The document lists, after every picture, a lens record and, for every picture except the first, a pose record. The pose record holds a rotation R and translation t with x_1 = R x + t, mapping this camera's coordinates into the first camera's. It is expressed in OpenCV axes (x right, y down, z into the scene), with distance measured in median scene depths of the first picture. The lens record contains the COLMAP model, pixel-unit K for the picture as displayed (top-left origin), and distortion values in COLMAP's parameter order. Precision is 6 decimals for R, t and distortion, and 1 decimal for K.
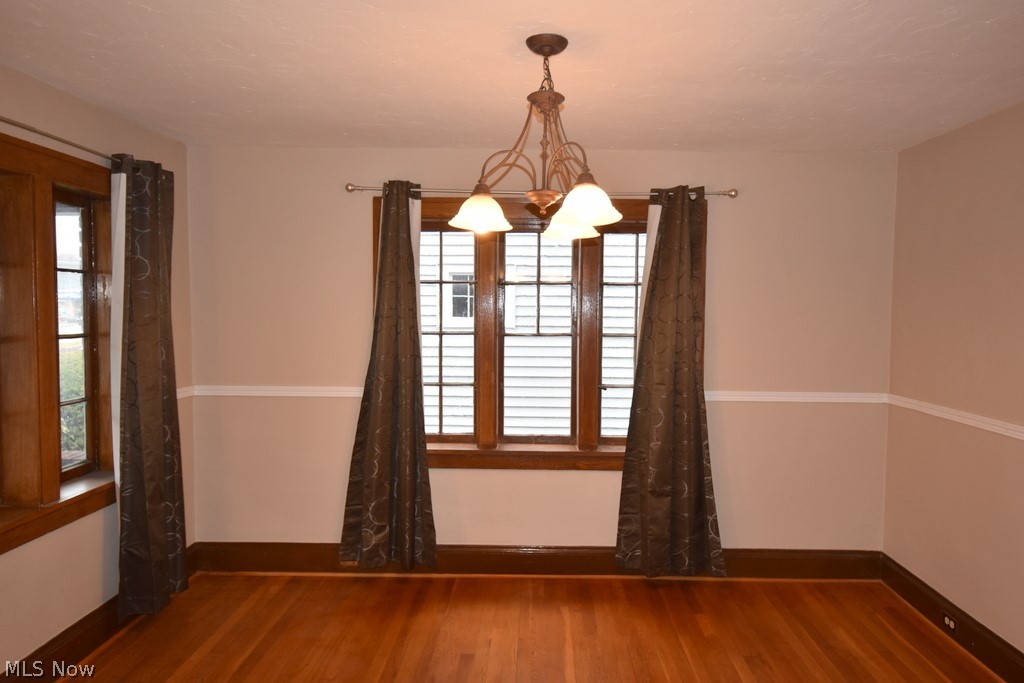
lens RADIAL K [[662.8, 0, 532.0], [0, 662.8, 339.7], [0, 0, 1]] dist [0.034800, -0.029162]
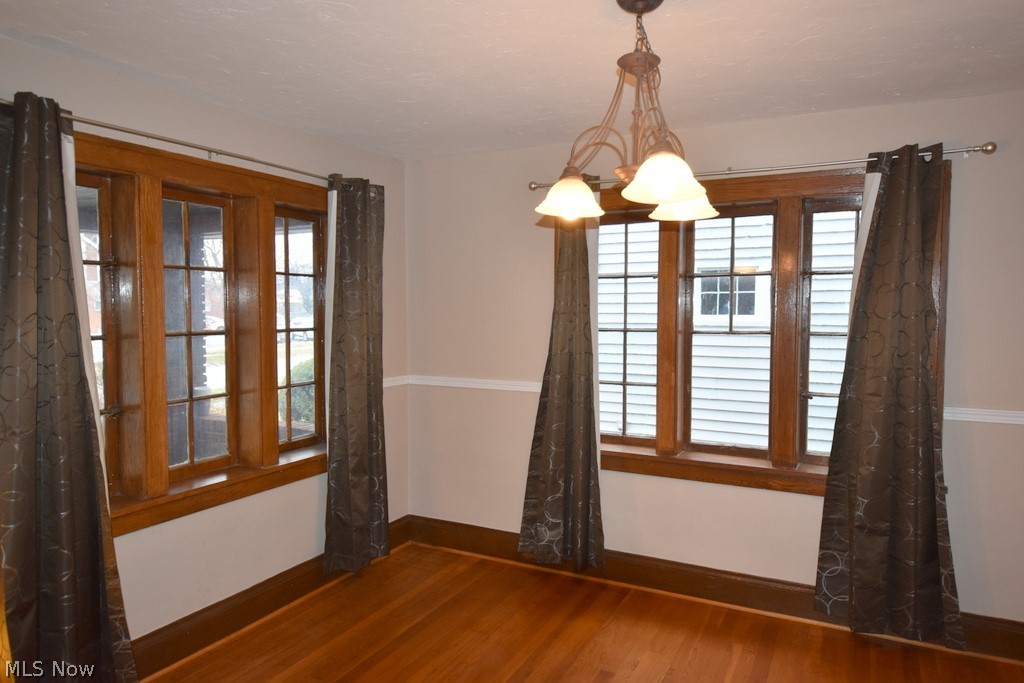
lens RADIAL K [[662.8, 0, 532.0], [0, 662.8, 339.7], [0, 0, 1]] dist [0.034800, -0.029162]
pose [[0.897829, 0.013682, -0.440133, 0.176065], [-0.013432, 0.999903, 0.003682, 0.002483], [0.440140, 0.002606, 0.897925, 0.090058]]
